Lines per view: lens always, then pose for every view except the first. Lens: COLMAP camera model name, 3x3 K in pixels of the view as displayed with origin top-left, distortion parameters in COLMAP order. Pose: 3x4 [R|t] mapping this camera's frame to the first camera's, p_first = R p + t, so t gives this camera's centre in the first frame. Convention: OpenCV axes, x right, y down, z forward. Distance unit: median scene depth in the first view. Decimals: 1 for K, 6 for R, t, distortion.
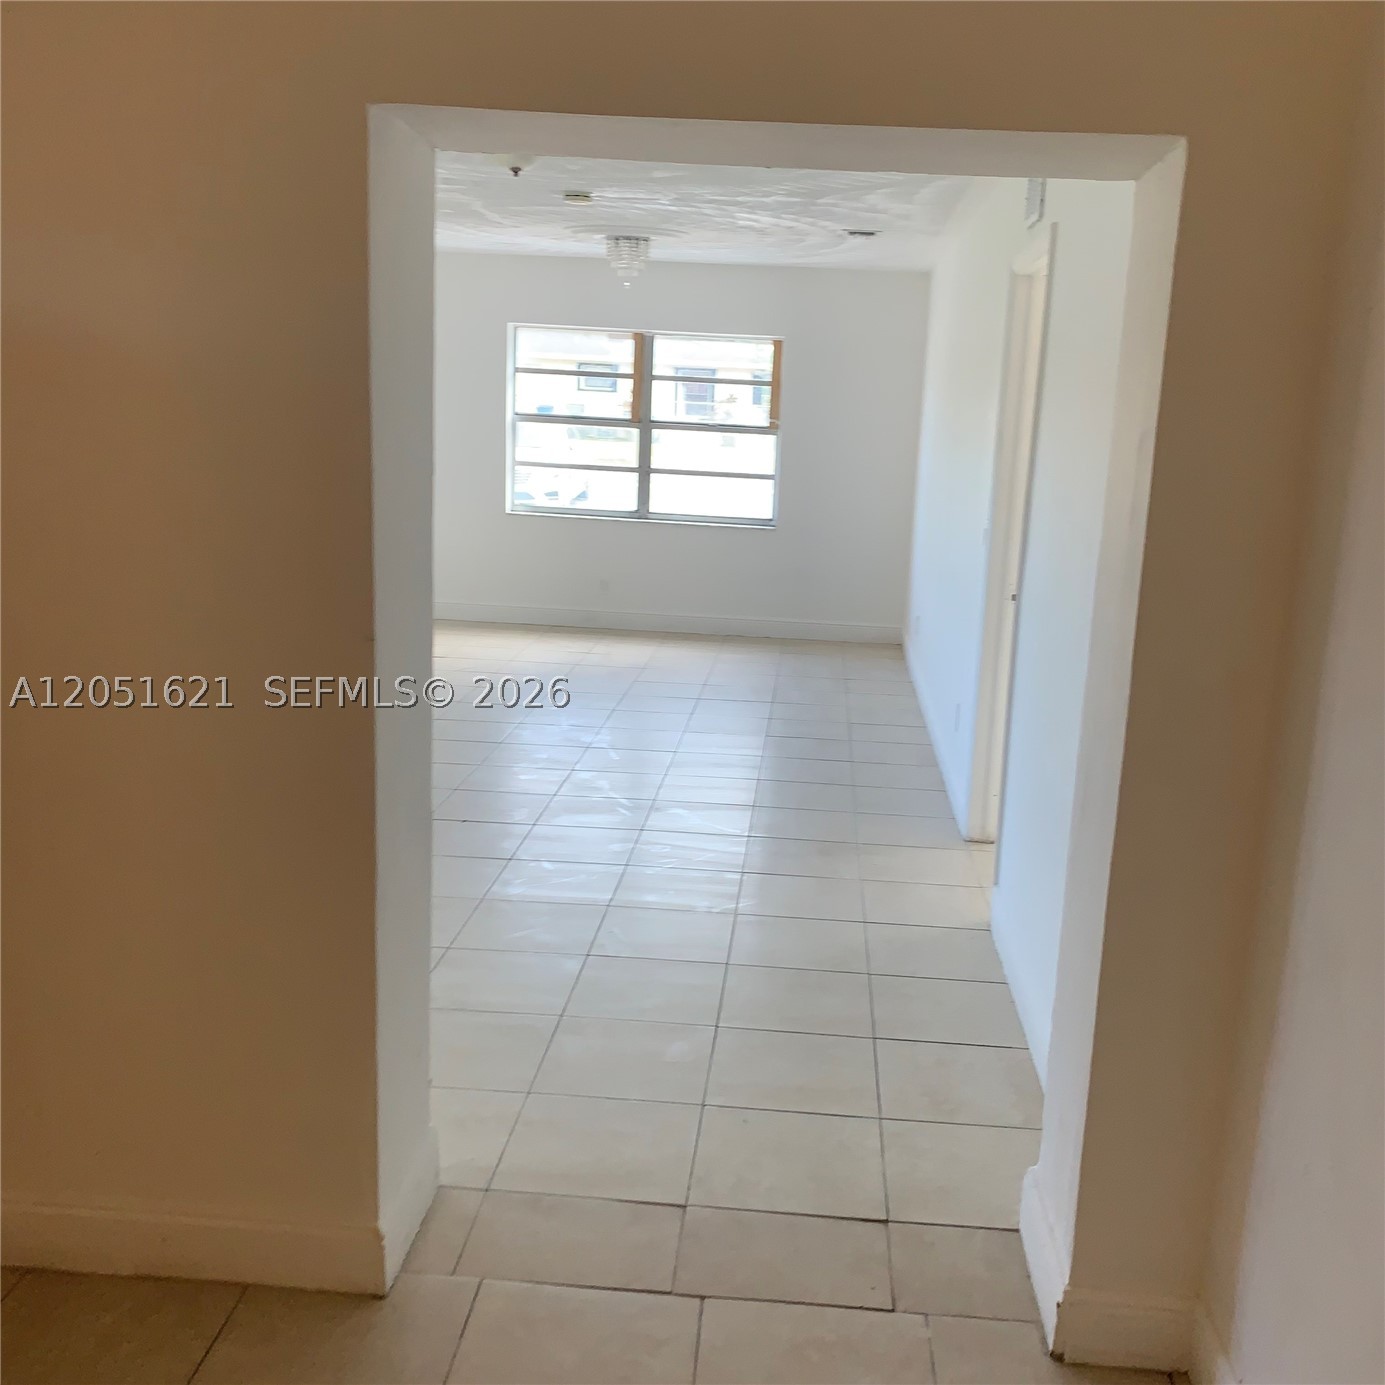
lens RADIAL K [[1410.0, 0, 693.1], [0, 1410.0, 701.3], [0, 0, 1]] dist [0.010760, -0.000012]
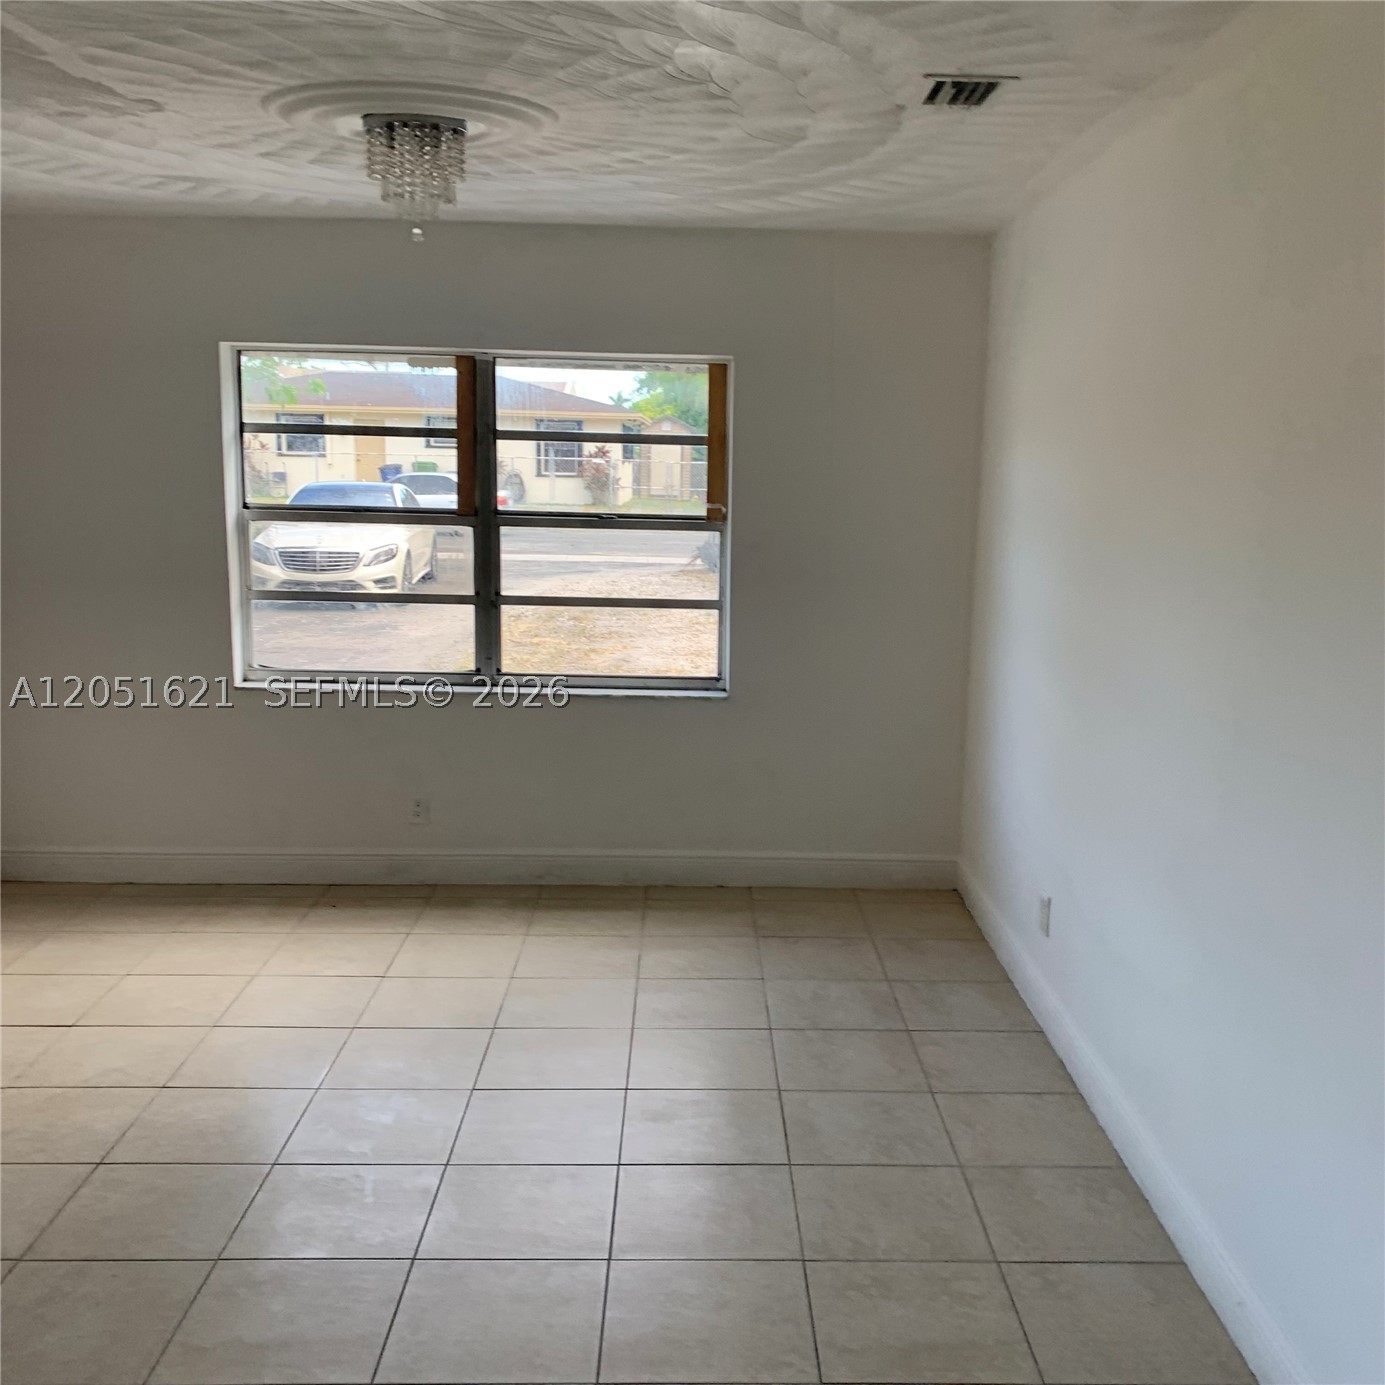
lens RADIAL K [[1349.2, 0, 694.2], [0, 1349.2, 691.2], [0, 0, 1]] dist [0.011121, -0.015780]
pose [[0.994629, -0.043125, 0.094096, -0.004882], [0.046159, 0.998474, -0.030307, -0.108702], [-0.092646, 0.034488, 0.995102, 0.465385]]
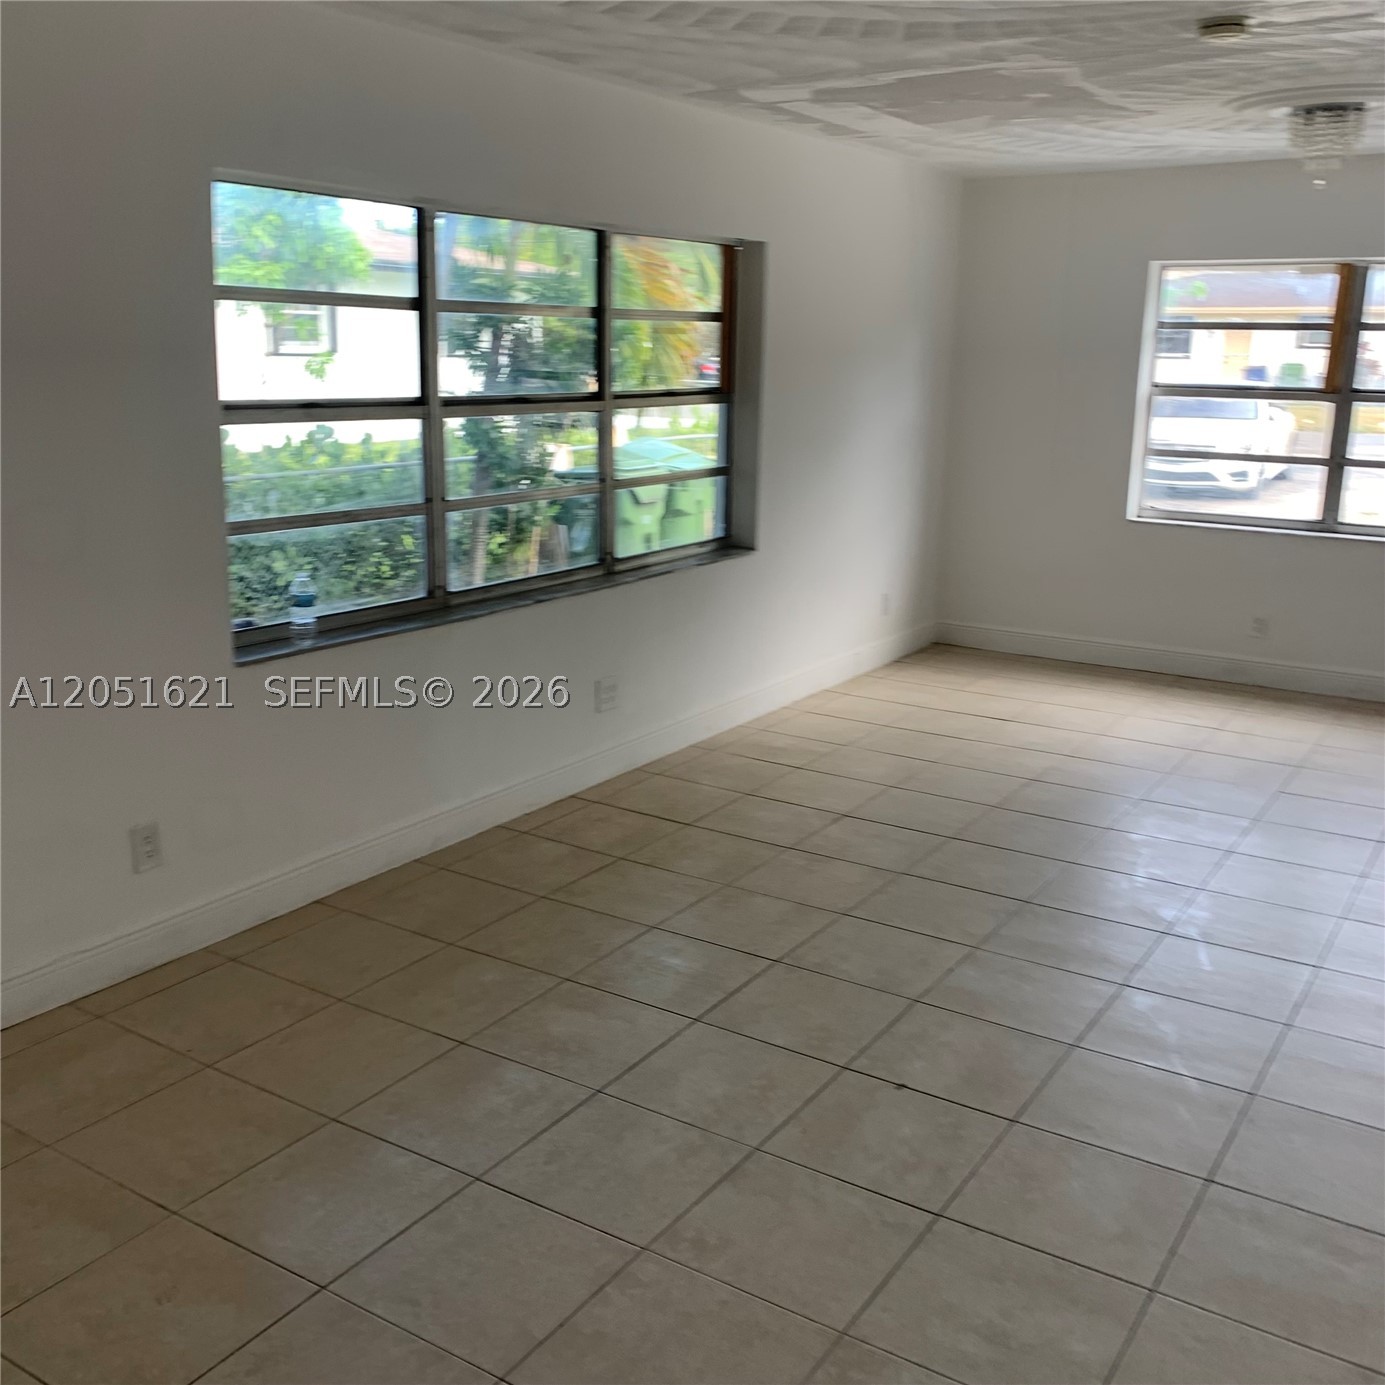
lens RADIAL K [[1410.0, 0, 693.1], [0, 1410.0, 701.3], [0, 0, 1]] dist [0.010760, -0.000012]
pose [[0.886512, 0.080847, -0.455589, 0.010792], [-0.070121, 0.996719, 0.040427, -0.053207], [0.457362, -0.003893, 0.889272, 0.238924]]
